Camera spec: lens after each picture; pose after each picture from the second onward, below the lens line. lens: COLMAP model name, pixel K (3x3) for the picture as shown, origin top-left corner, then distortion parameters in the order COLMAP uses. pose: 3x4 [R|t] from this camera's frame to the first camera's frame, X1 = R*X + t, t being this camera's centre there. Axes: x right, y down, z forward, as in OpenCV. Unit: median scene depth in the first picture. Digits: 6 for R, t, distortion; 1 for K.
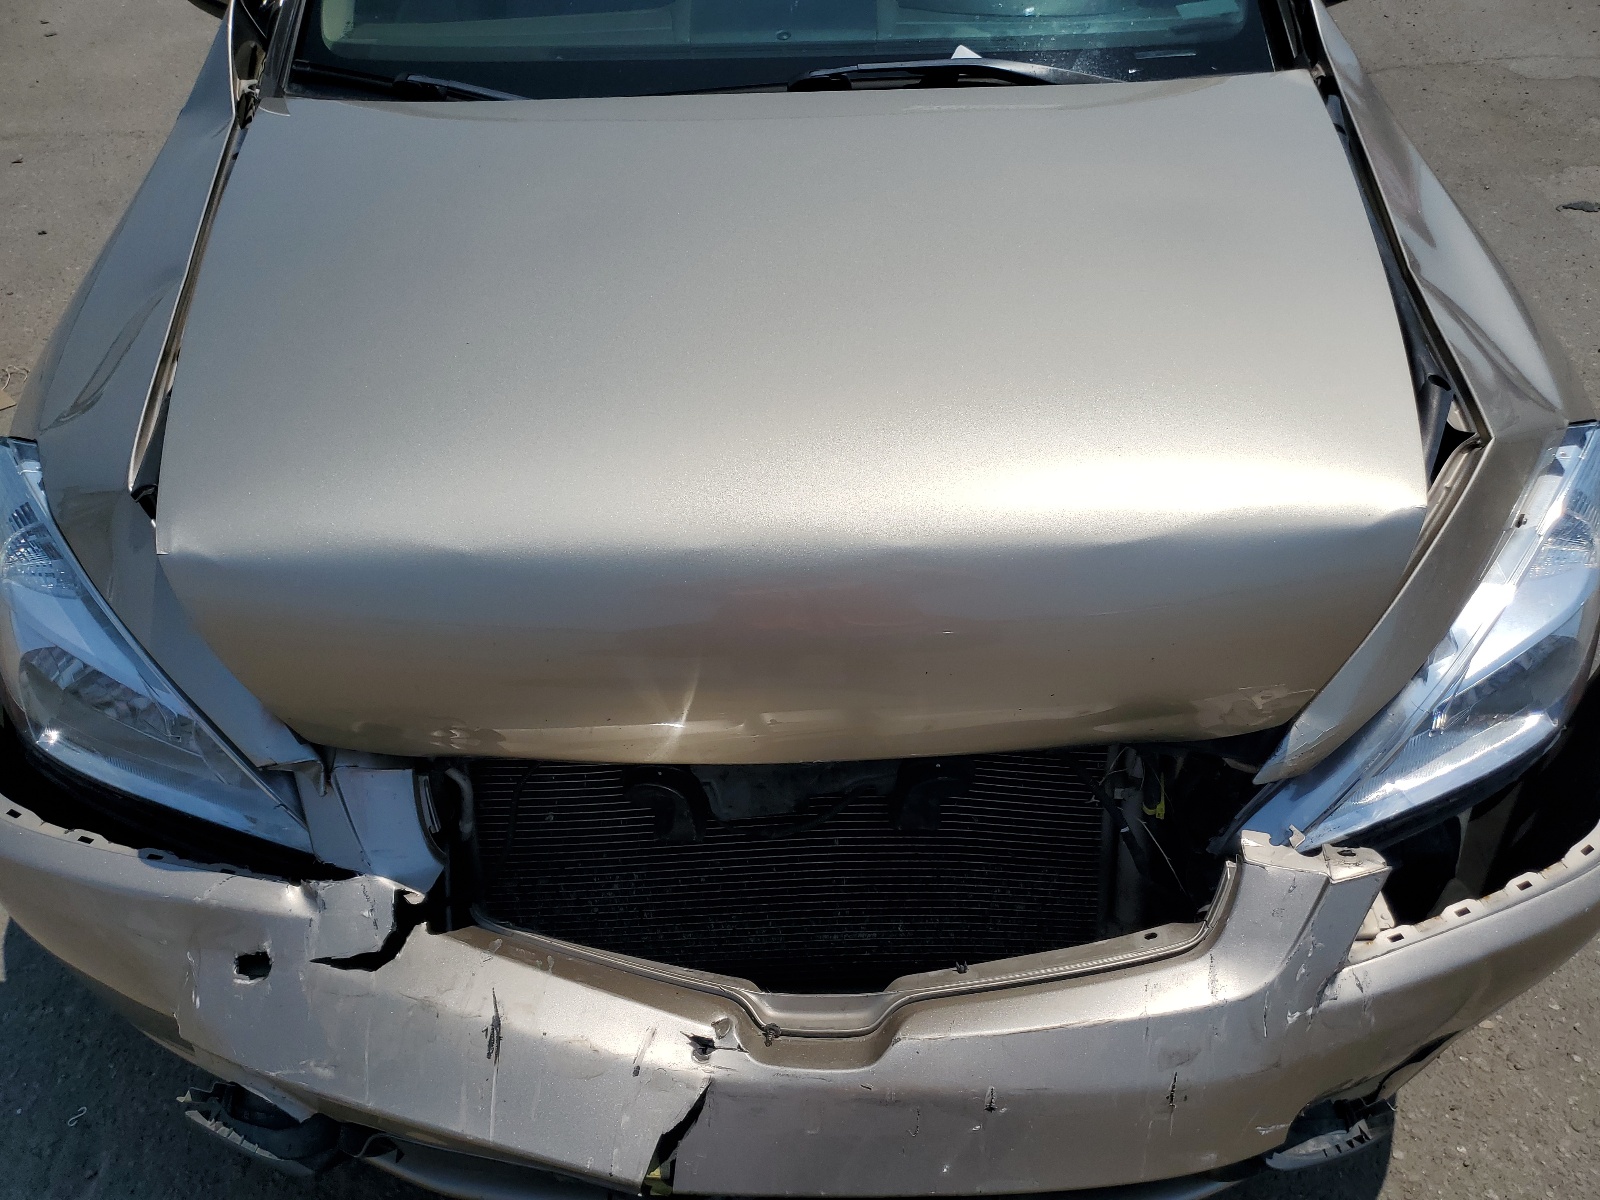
lens RADIAL K [[1297.3, 0, 800.0], [0, 1297.3, 600.0], [0, 0, 1]] dist [-0.104862, 0.008327]
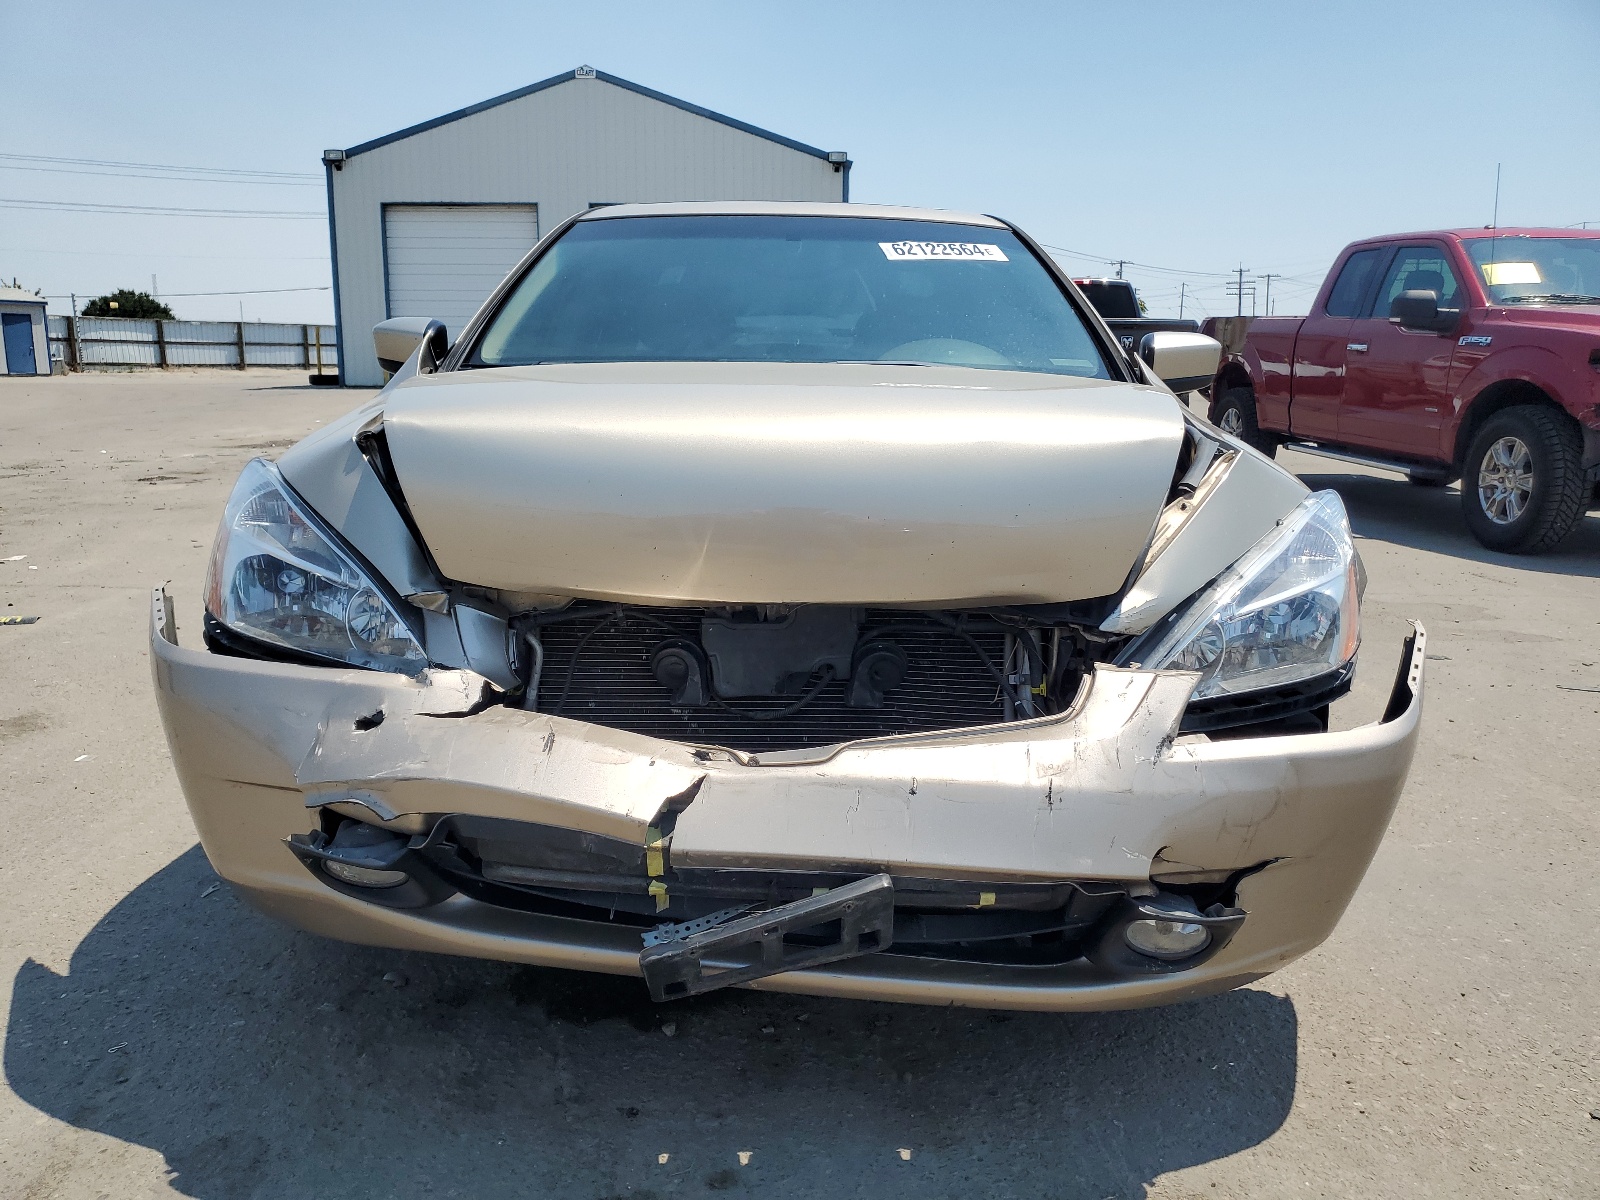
lens RADIAL K [[1297.3, 0, 800.0], [0, 1297.3, 600.0], [0, 0, 1]] dist [-0.104862, 0.008327]
pose [[0.999140, 0.041221, -0.004429, 0.026173], [-0.038231, 0.874761, -0.483045, 0.818163], [-0.016037, 0.482799, 0.875584, -0.267458]]
